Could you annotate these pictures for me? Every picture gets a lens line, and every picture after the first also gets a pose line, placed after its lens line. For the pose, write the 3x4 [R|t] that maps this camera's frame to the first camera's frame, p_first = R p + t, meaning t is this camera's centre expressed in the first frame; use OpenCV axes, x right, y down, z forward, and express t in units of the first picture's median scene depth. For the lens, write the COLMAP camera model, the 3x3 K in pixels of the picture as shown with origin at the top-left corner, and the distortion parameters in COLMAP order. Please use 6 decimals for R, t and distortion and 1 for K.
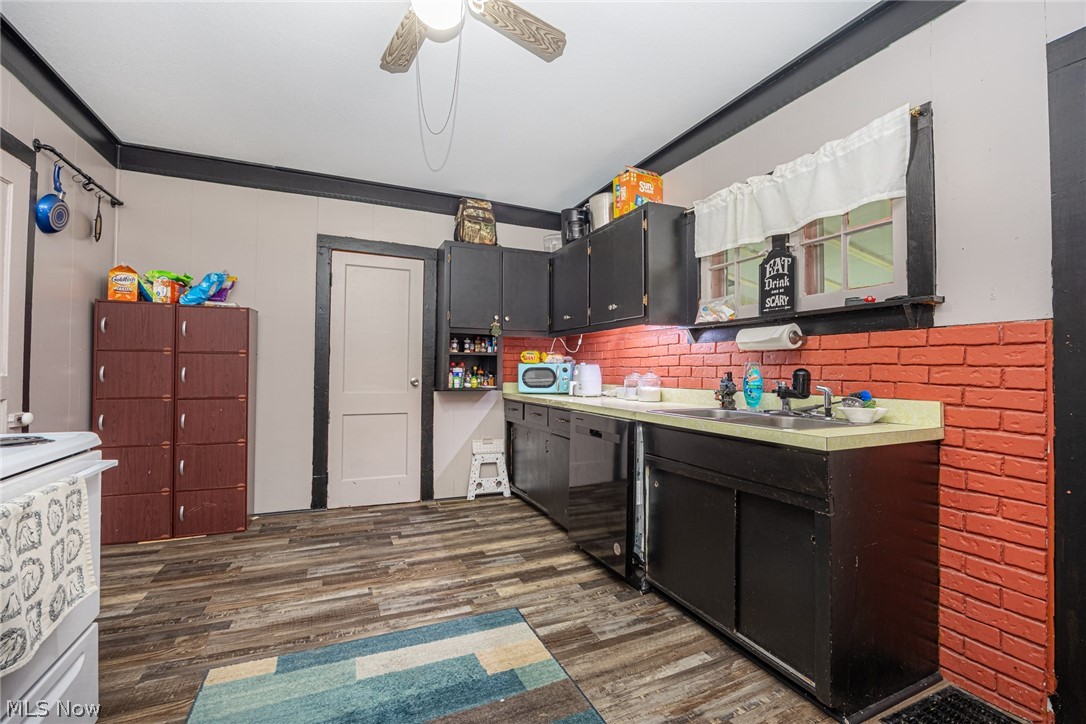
lens RADIAL K [[467.8, 0, 539.0], [0, 467.8, 359.5], [0, 0, 1]] dist [-0.018180, -0.000427]
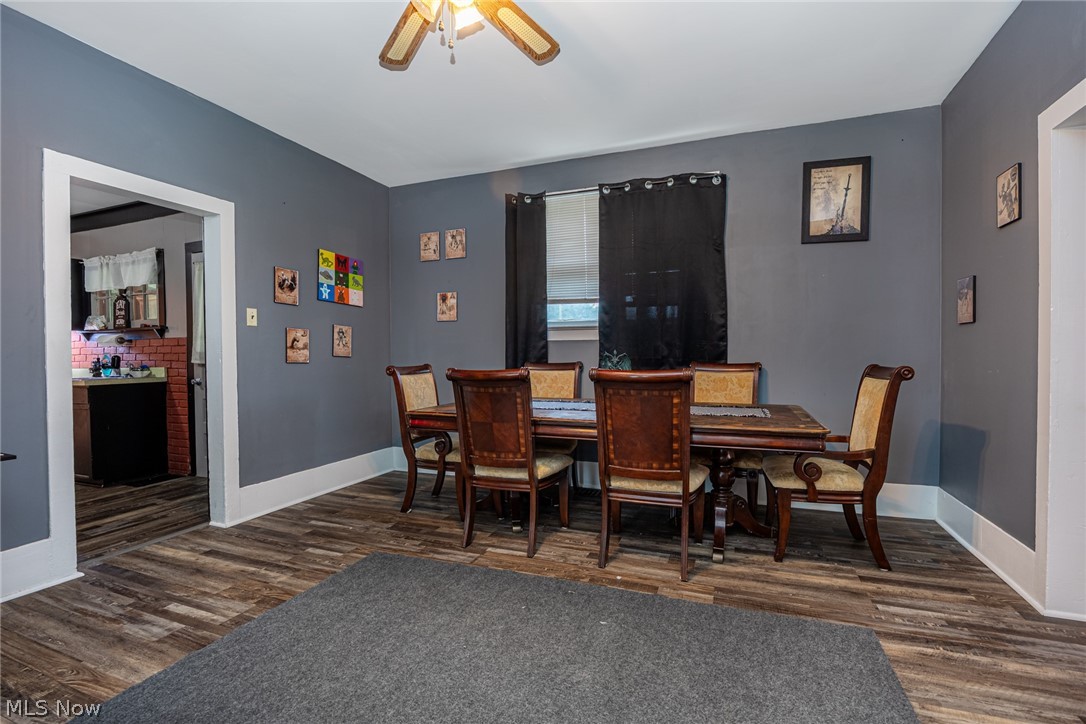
lens RADIAL K [[493.6, 0, 553.5], [0, 493.6, 360.4], [0, 0, 1]] dist [-0.022488, 0.001665]
pose [[0.694108, -0.016542, 0.719681, 0.296750], [0.002871, 0.999792, 0.020212, 0.003221], [-0.719865, -0.011963, 0.694011, -1.756301]]
